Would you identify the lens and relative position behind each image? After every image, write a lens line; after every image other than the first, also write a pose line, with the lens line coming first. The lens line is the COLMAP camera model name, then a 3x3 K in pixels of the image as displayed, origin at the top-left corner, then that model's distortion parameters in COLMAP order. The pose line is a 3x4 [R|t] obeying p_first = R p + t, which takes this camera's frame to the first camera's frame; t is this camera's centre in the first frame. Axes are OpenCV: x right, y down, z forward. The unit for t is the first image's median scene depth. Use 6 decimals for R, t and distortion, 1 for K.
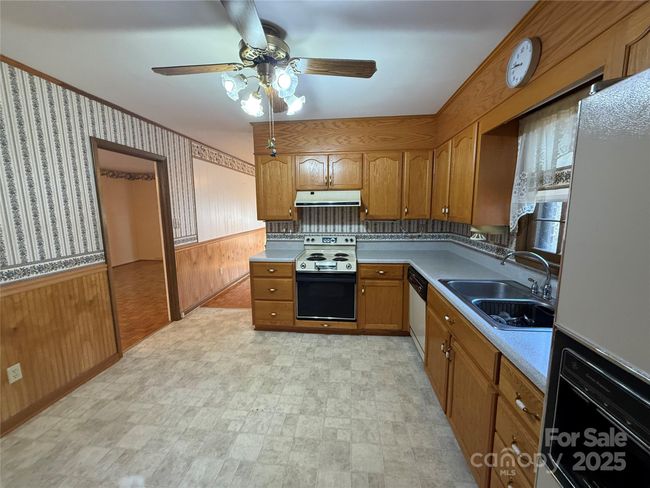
lens RADIAL K [[259.3, 0, 324.4], [0, 259.3, 243.3], [0, 0, 1]] dist [0.000922, -0.000571]
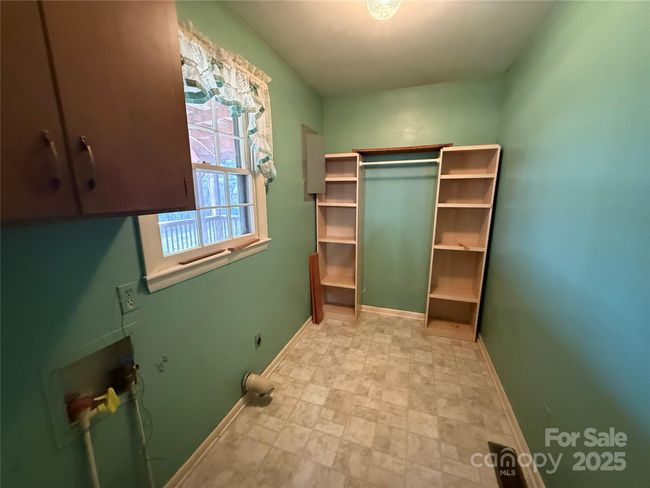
lens RADIAL K [[259.3, 0, 323.8], [0, 259.3, 243.7], [0, 0, 1]] dist [0.000922, -0.000571]
pose [[-0.969866, -0.034619, 0.241166, -0.181069], [0.047283, 0.944289, 0.325705, -0.184120], [-0.239006, 0.327293, -0.914197, 1.371793]]
